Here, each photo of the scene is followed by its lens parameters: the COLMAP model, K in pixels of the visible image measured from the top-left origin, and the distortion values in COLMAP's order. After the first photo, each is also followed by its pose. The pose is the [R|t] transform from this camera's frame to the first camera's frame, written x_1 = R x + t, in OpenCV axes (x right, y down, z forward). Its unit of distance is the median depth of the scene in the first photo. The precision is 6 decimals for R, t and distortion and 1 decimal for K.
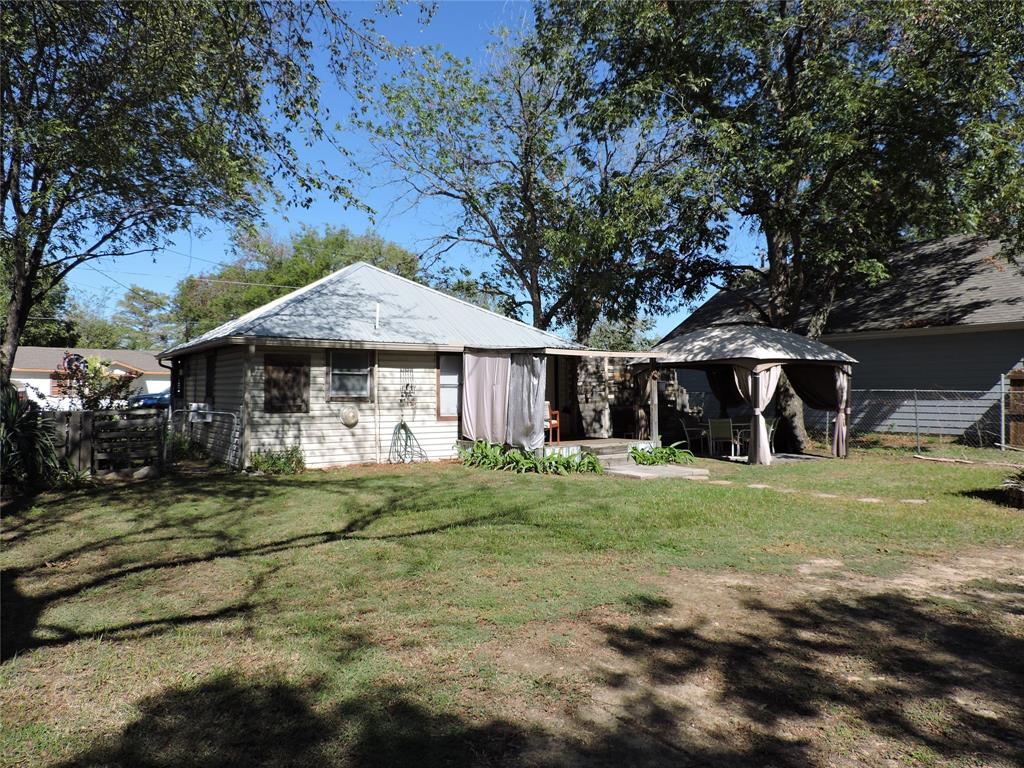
lens RADIAL K [[723.7, 0, 512.0], [0, 723.7, 384.0], [0, 0, 1]] dist [-0.074667, -0.001103]
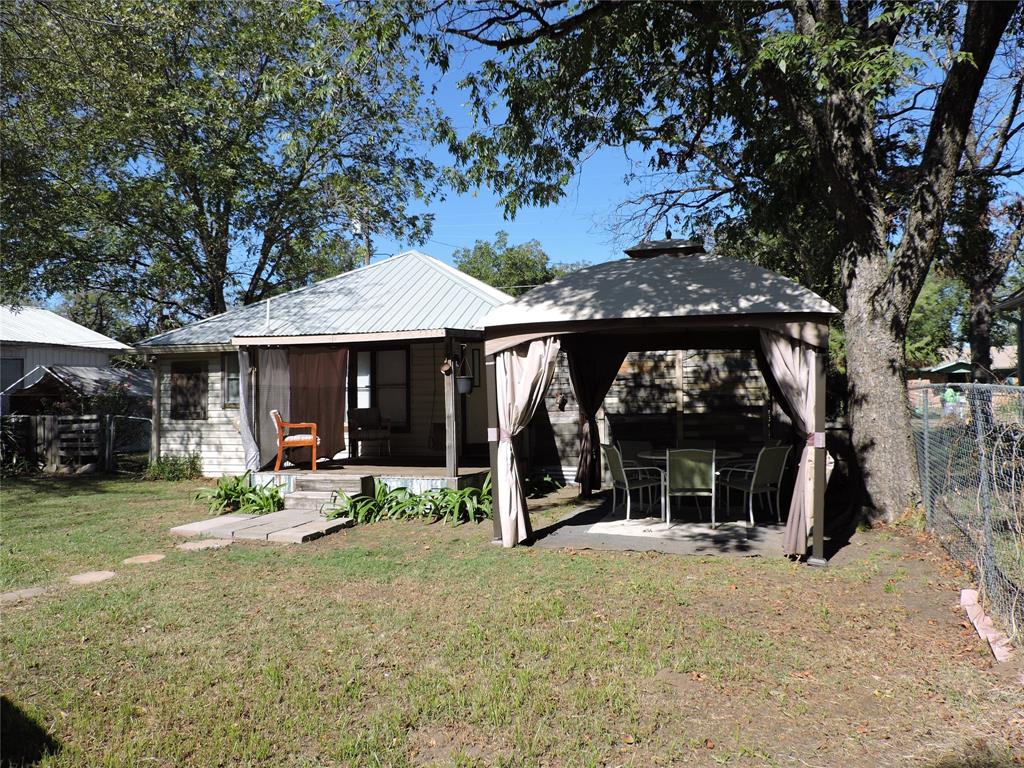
lens RADIAL K [[749.4, 0, 526.0], [0, 749.4, 405.7], [0, 0, 1]] dist [-0.074064, -0.000954]
pose [[0.633752, 0.004405, -0.773524, 0.748432], [0.022780, 0.999444, 0.024355, 0.006162], [0.773201, -0.033056, 0.633299, 0.683236]]
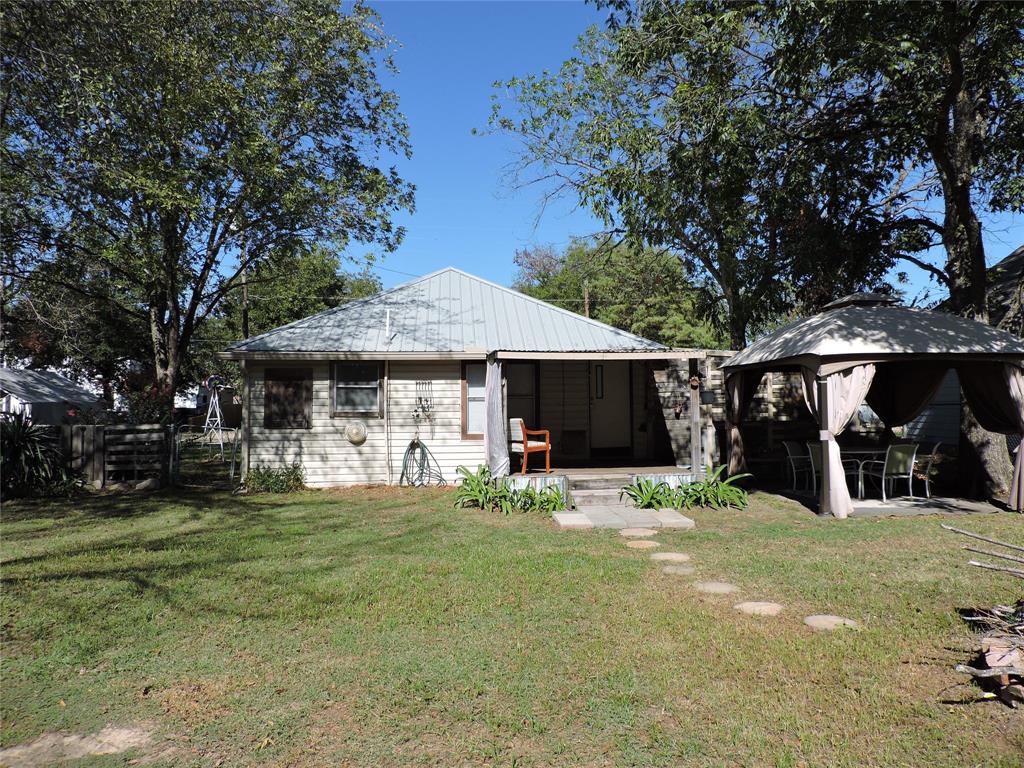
lens RADIAL K [[736.5, 0, 512.0], [0, 736.5, 384.0], [0, 0, 1]] dist [-0.057121, 0.000030]
pose [[0.875988, -0.016954, -0.482035, 0.410015], [0.010765, 0.999820, -0.015603, -0.001452], [0.482212, 0.008479, 0.876013, 0.271139]]
